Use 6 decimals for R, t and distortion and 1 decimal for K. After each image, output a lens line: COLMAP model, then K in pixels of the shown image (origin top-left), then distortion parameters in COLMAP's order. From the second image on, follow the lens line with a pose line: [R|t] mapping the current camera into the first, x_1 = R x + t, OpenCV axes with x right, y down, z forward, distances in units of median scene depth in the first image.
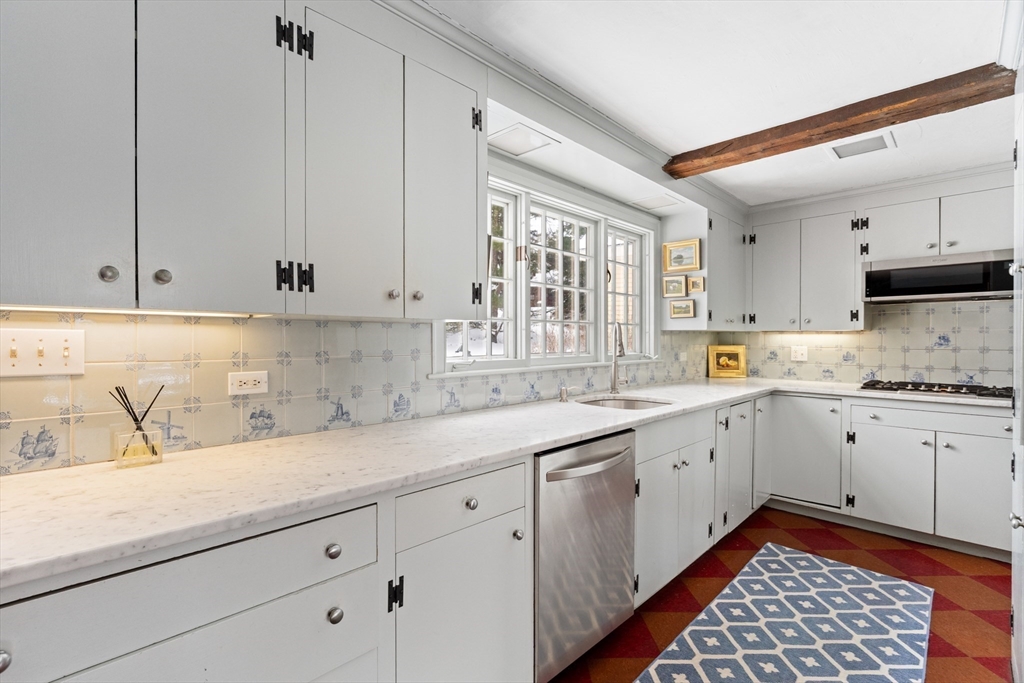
lens RADIAL K [[468.4, 0, 512.5], [0, 468.4, 343.9], [0, 0, 1]] dist [-0.020339, 0.001143]
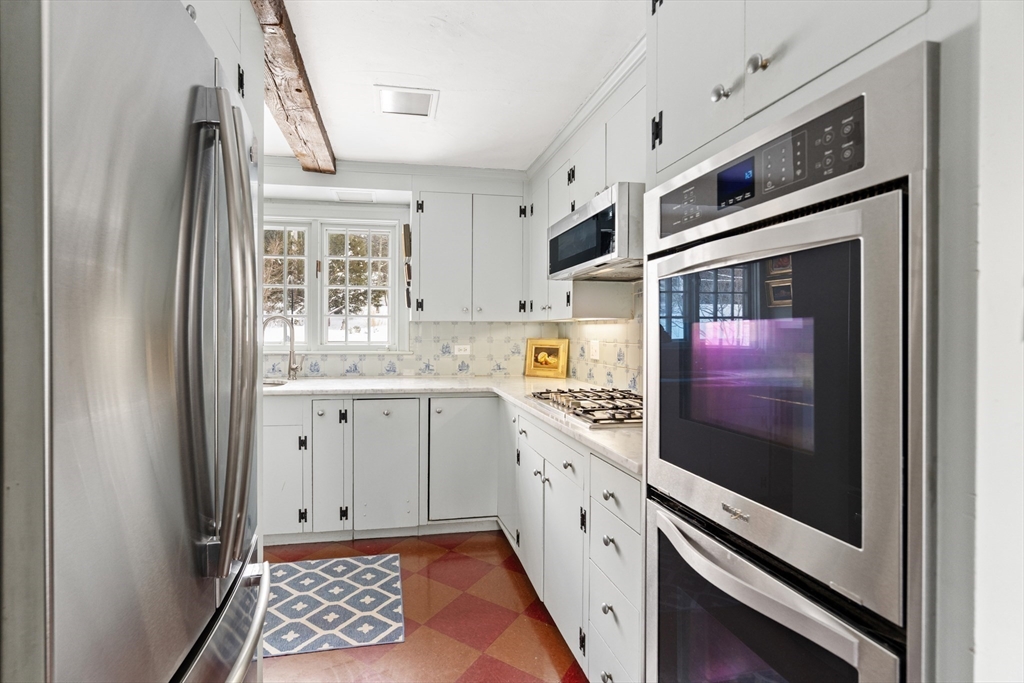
lens RADIAL K [[486.0, 0, 447.4], [0, 486.0, 344.8], [0, 0, 1]] dist [-0.000283, -0.000091]
pose [[0.808741, 0.013081, -0.588020, 1.263464], [-0.002465, 0.999819, 0.018851, -0.001622], [0.588160, -0.013796, 0.808627, 0.309563]]
